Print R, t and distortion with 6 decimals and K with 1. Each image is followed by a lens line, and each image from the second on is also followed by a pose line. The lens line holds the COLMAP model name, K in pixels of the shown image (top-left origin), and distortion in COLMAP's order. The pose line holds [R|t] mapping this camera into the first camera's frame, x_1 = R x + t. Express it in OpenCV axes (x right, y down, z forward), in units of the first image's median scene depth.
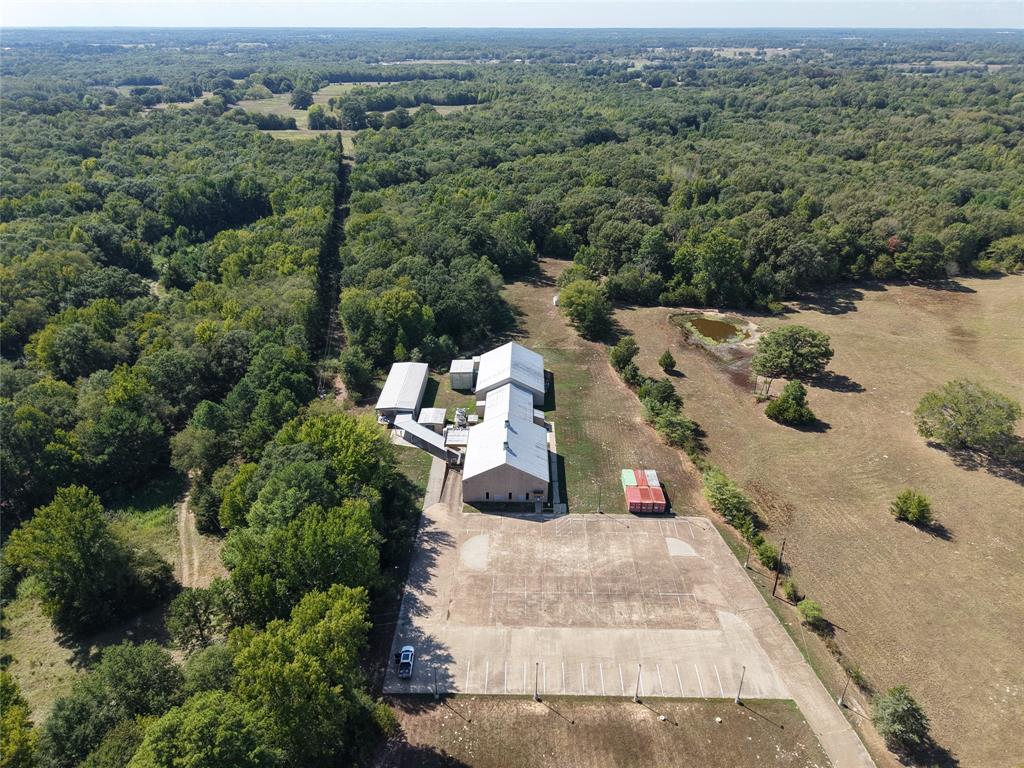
lens RADIAL K [[677.0, 0, 511.2], [0, 677.0, 375.0], [0, 0, 1]] dist [0.029294, -0.028804]
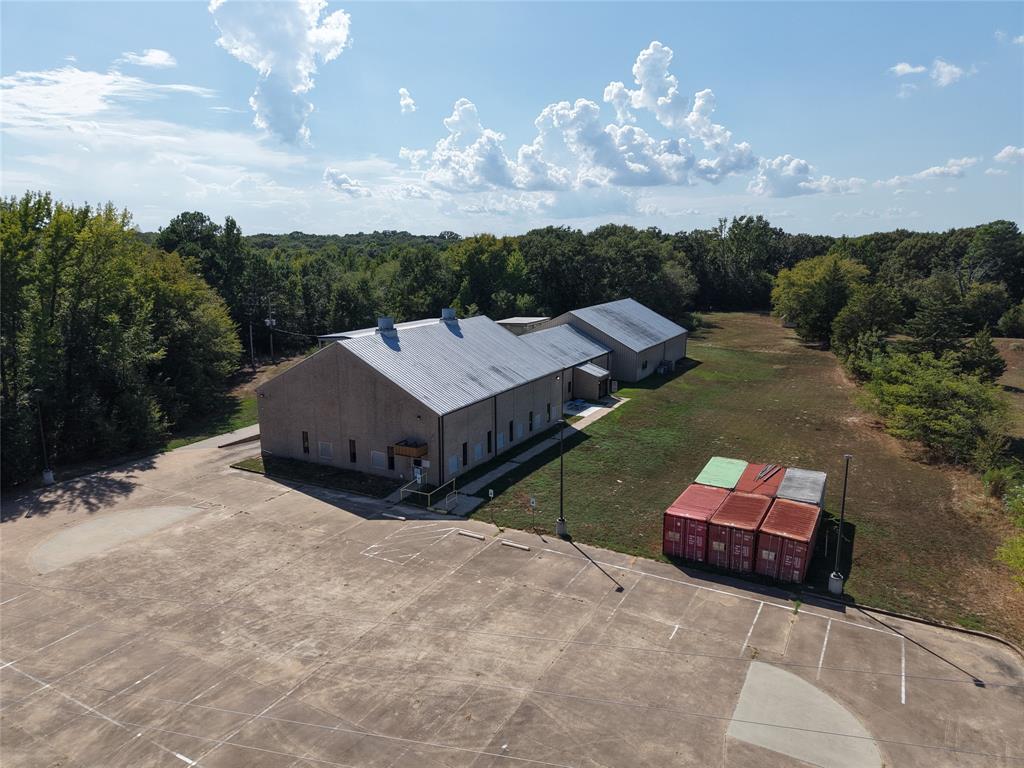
lens RADIAL K [[677.0, 0, 519.1], [0, 677.0, 389.7], [0, 0, 1]] dist [0.029294, -0.028804]
pose [[0.886171, 0.094245, -0.453672, 0.137566], [-0.207783, 0.955961, -0.207281, 0.119234], [0.414157, 0.277952, 0.866727, 0.417221]]
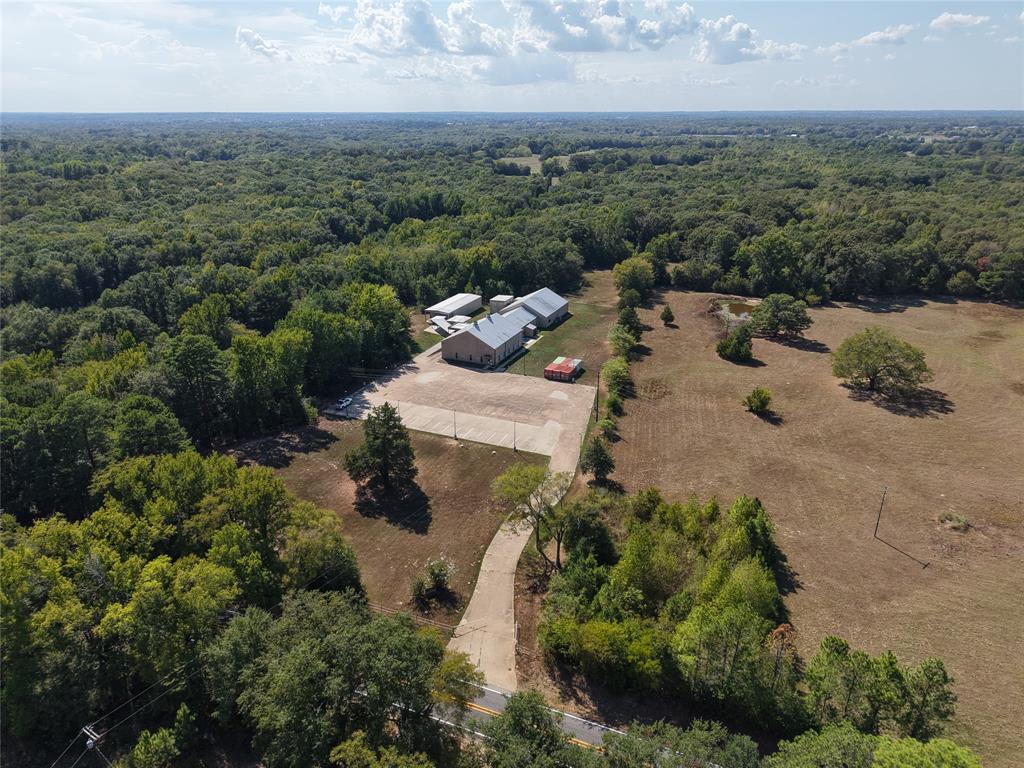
lens RADIAL K [[677.0, 0, 516.6], [0, 677.0, 385.4], [0, 0, 1]] dist [0.029294, -0.028804]
pose [[0.922807, 0.140267, -0.358821, 0.350876], [-0.172147, 0.983343, -0.058325, 0.176382], [0.344664, 0.115592, 0.931582, -0.160556]]
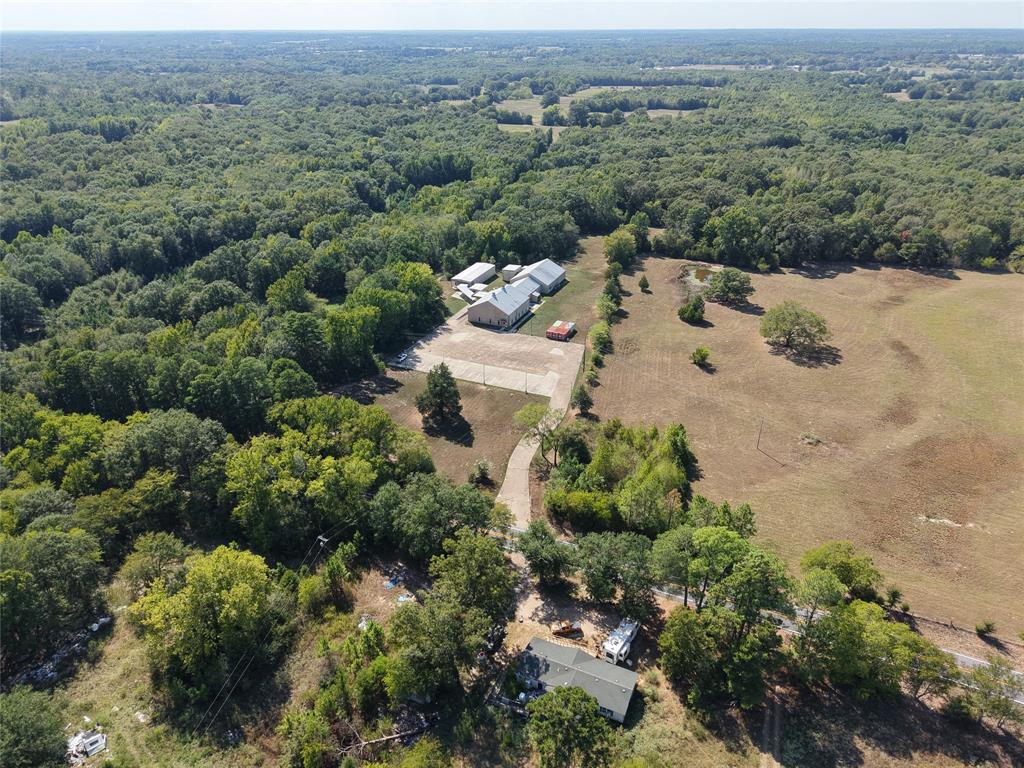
lens RADIAL K [[677.0, 0, 517.1], [0, 677.0, 387.4], [0, 0, 1]] dist [0.029294, -0.028804]
pose [[0.923494, 0.175784, -0.340967, 0.427520], [-0.171282, 0.984260, 0.043520, 0.155432], [0.343250, 0.018211, 0.939067, -0.419267]]
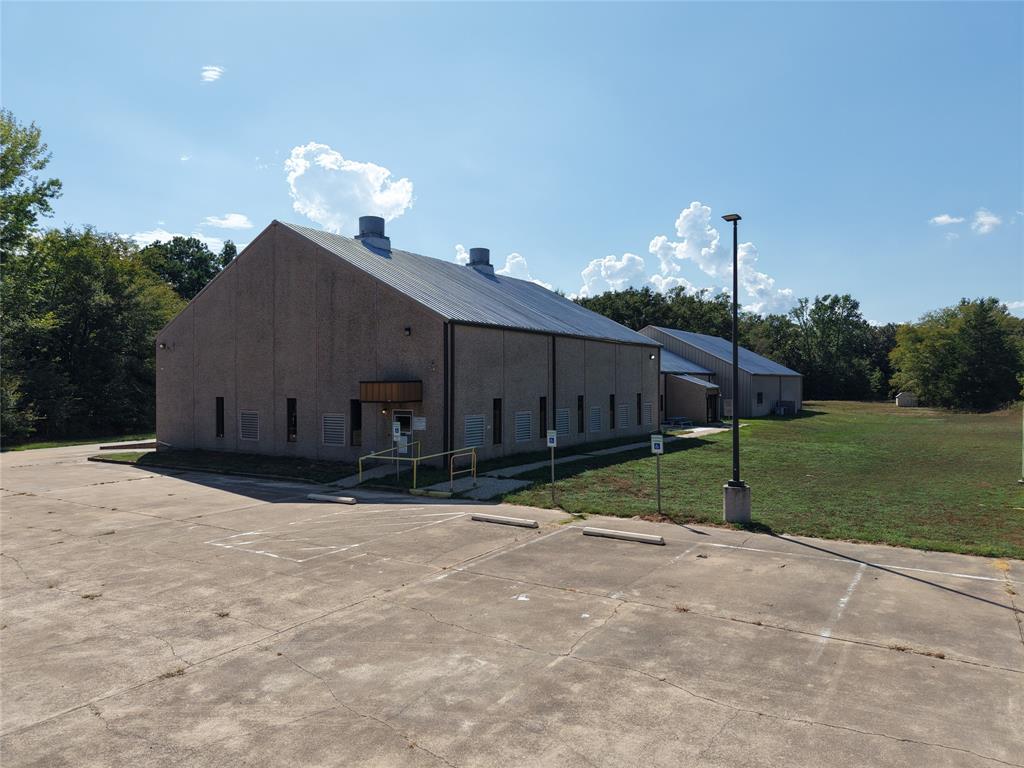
lens RADIAL K [[677.0, 0, 524.8], [0, 677.0, 419.3], [0, 0, 1]] dist [0.029294, -0.028804]
pose [[0.855919, 0.023139, -0.516592, 0.090677], [-0.233427, 0.908713, -0.346052, 0.134556], [0.461427, 0.416779, 0.783186, 0.511614]]
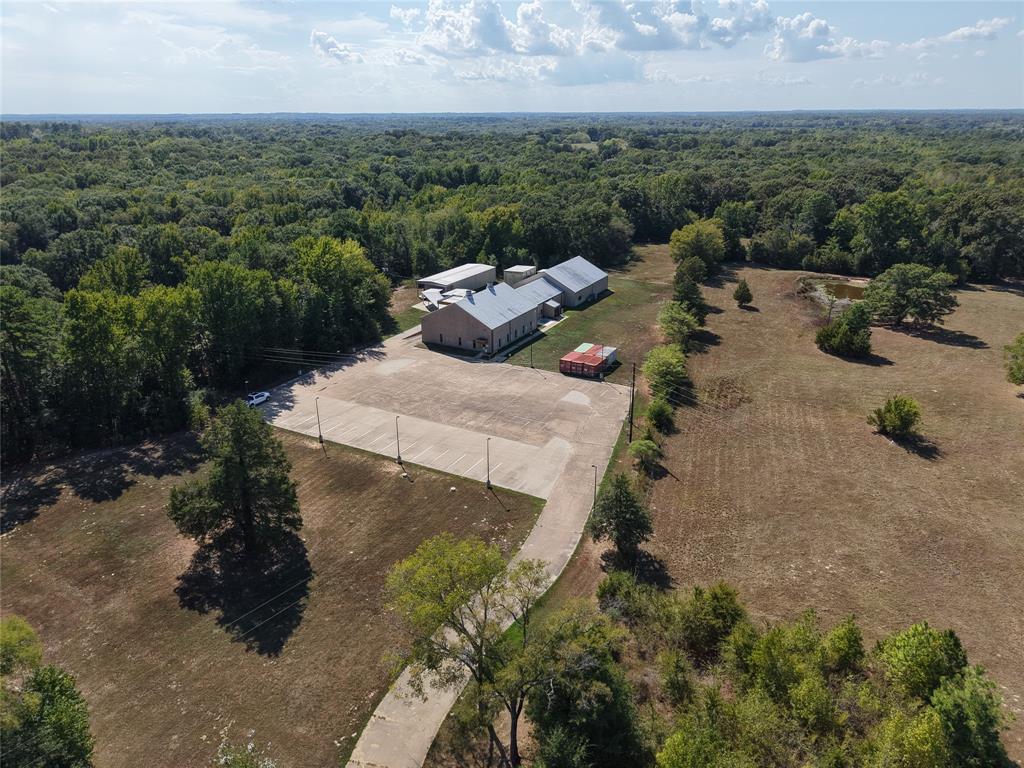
lens RADIAL K [[677.0, 0, 517.8], [0, 677.0, 387.3], [0, 0, 1]] dist [0.029294, -0.028804]
pose [[0.885268, 0.168436, -0.433509, 0.303972], [-0.206539, 0.977538, -0.041959, 0.157978], [0.416705, 0.126681, 0.900172, 0.081476]]
